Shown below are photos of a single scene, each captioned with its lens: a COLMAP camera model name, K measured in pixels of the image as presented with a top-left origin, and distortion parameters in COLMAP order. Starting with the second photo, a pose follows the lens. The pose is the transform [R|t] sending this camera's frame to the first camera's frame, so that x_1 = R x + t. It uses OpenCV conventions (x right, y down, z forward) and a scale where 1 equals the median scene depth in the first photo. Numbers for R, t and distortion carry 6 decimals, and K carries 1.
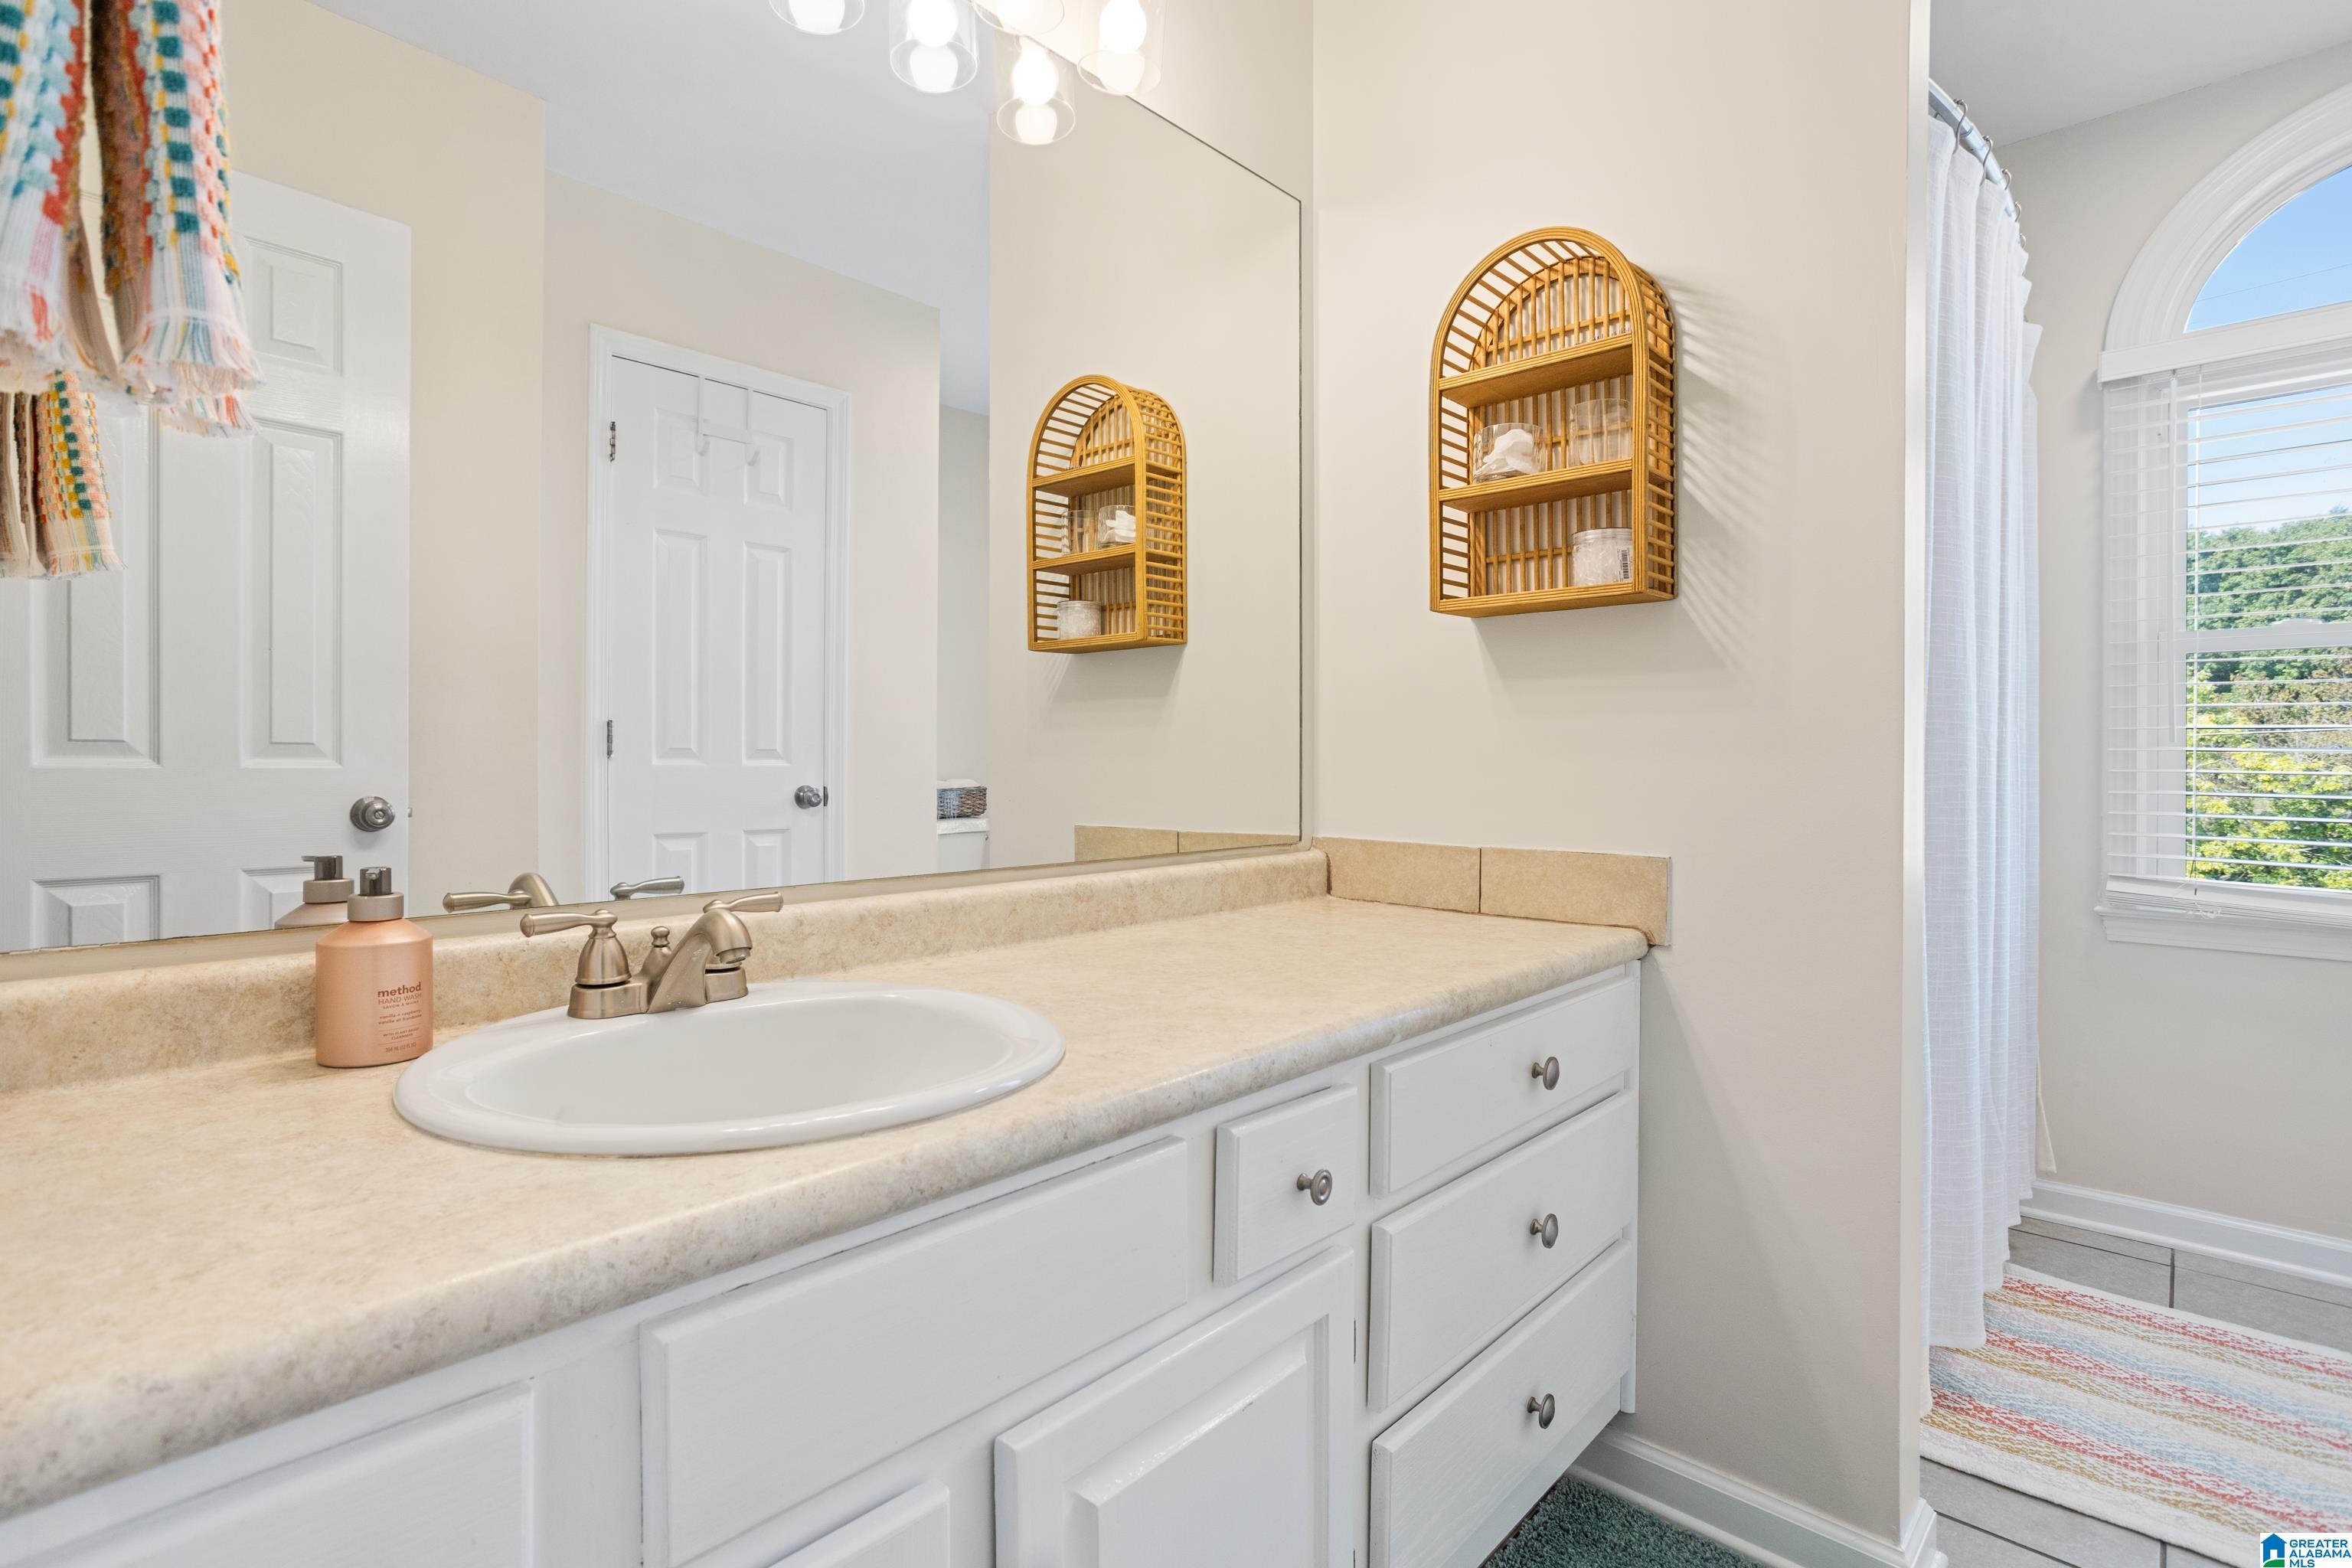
lens RADIAL K [[1155.6, 0, 1171.9], [0, 1155.6, 772.0], [0, 0, 1]] dist [0.003502, 0.000774]
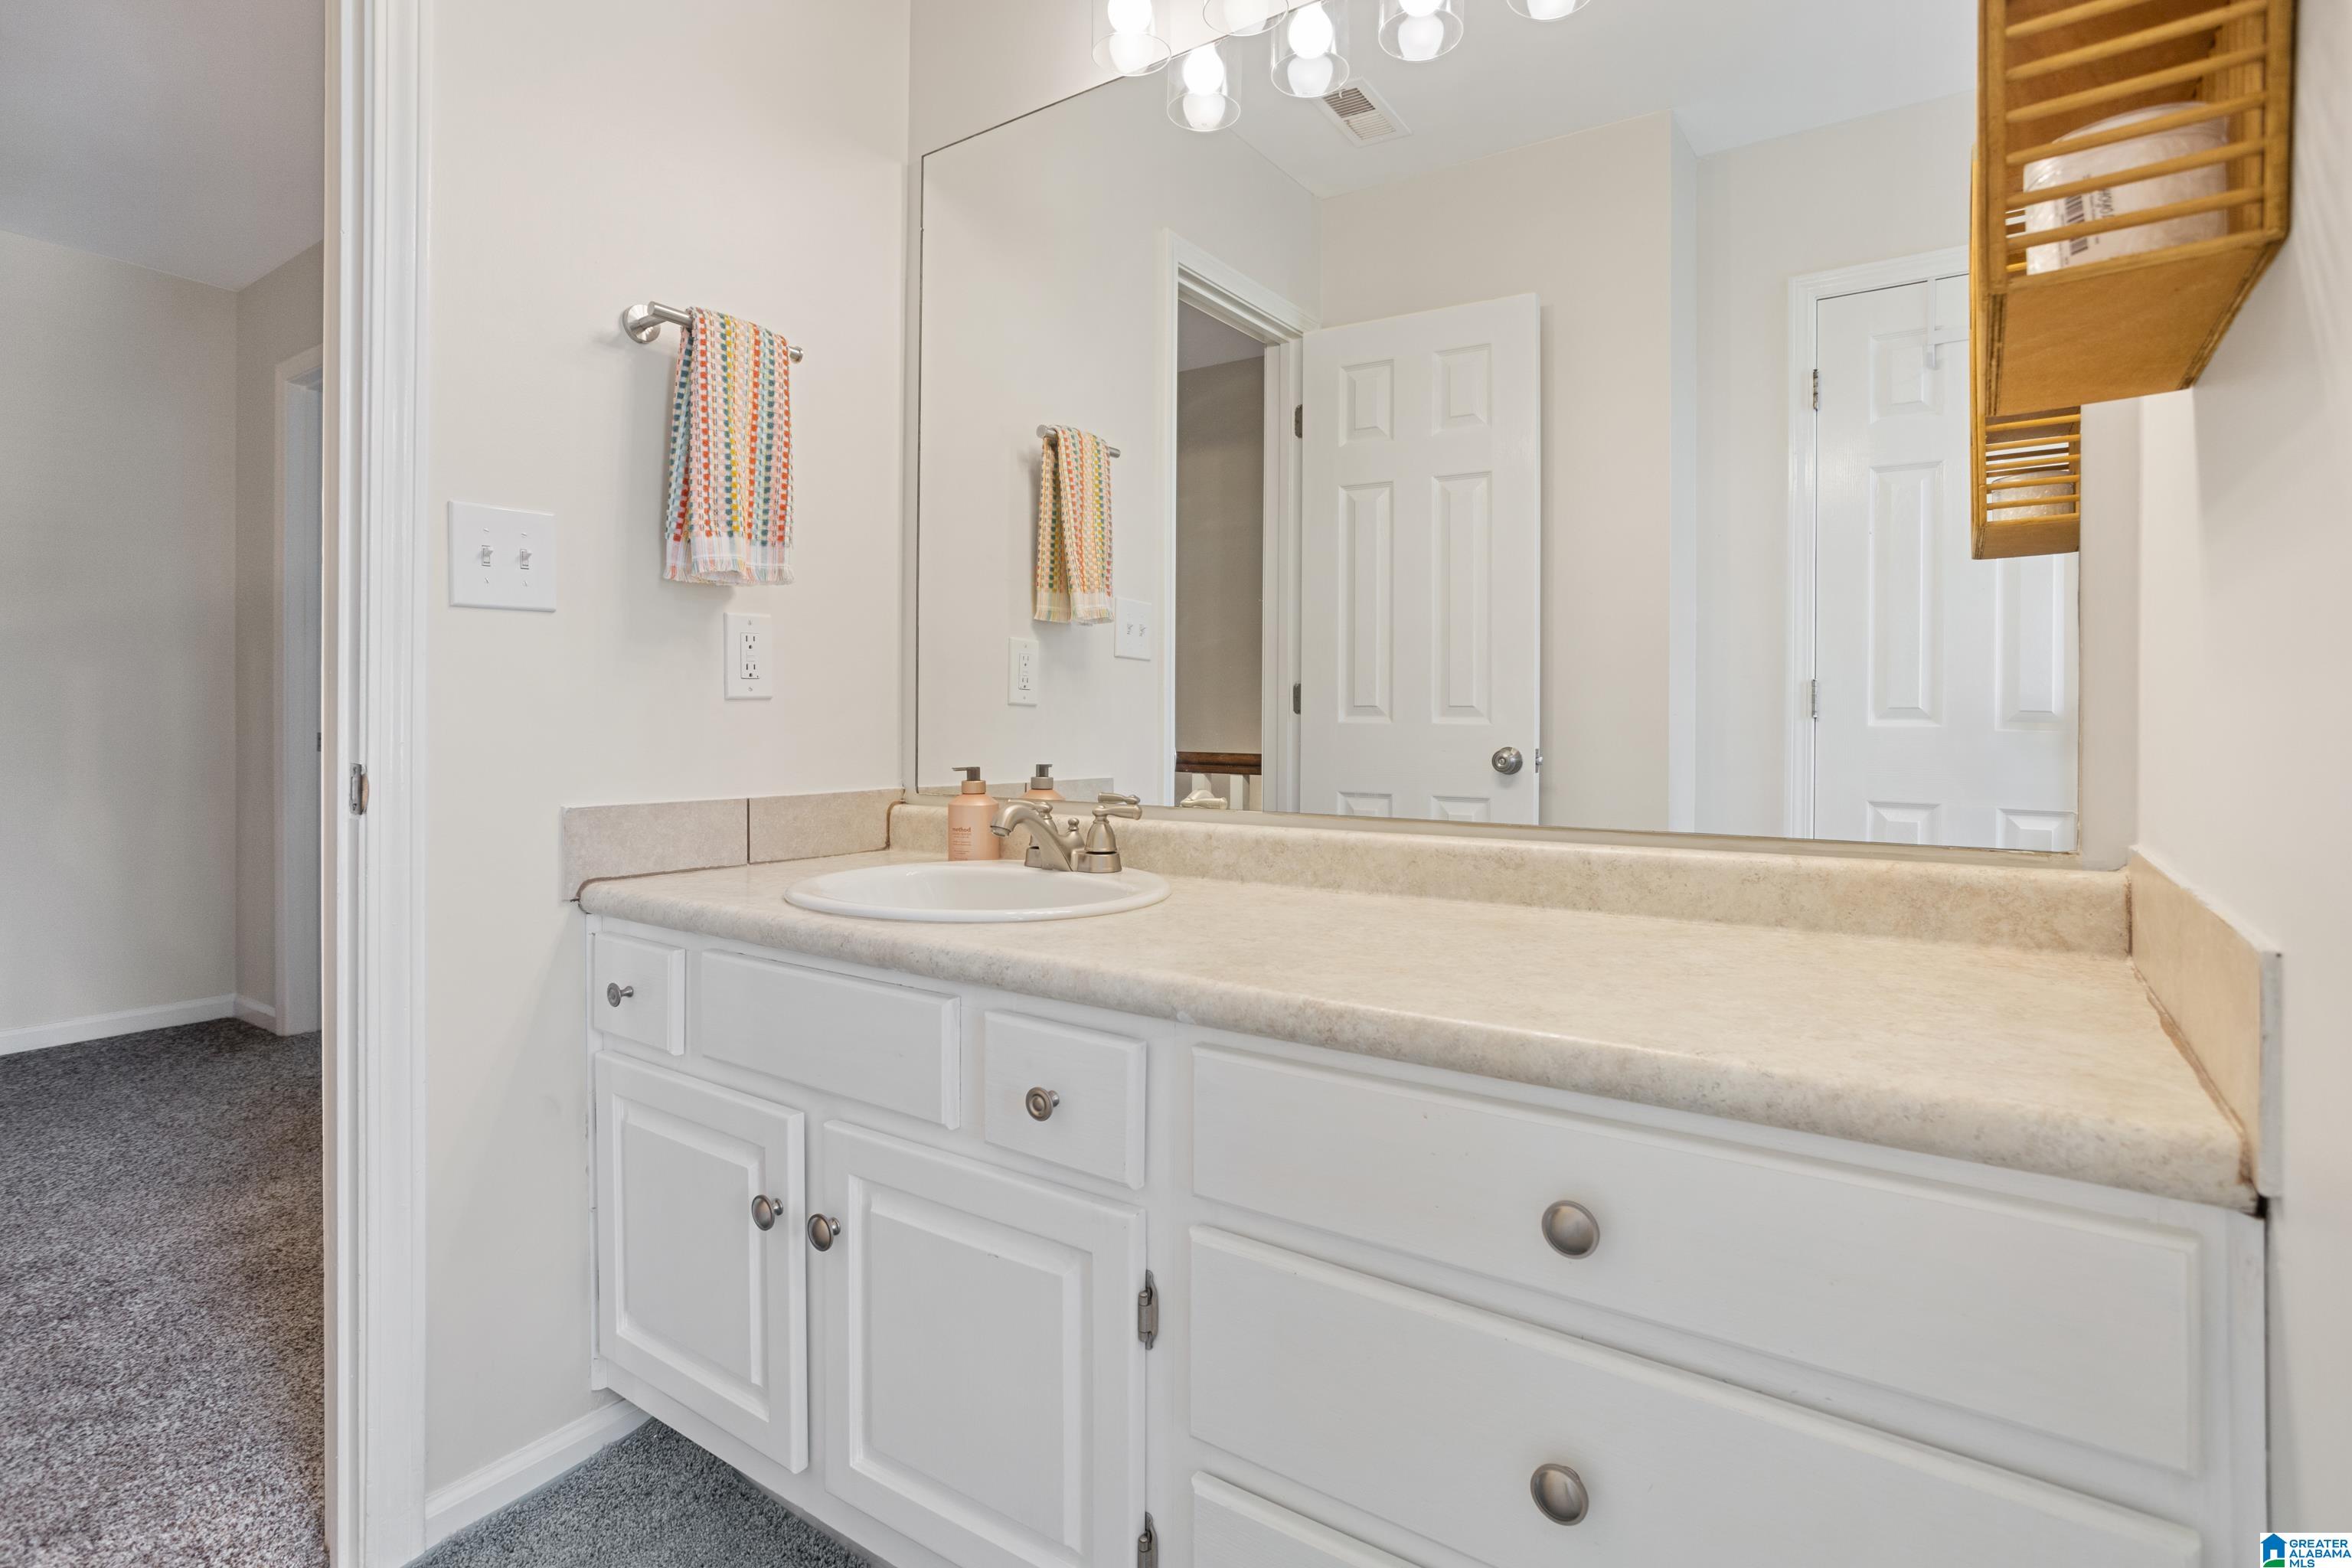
lens RADIAL K [[1155.6, 0, 1129.3], [0, 1155.6, 726.4], [0, 0, 1]] dist [0.003502, 0.000774]
pose [[0.162566, 0.002013, -0.986696, 0.727994], [-0.016287, 0.999867, -0.000644, 0.008417], [0.986563, 0.016175, 0.162578, 0.552617]]
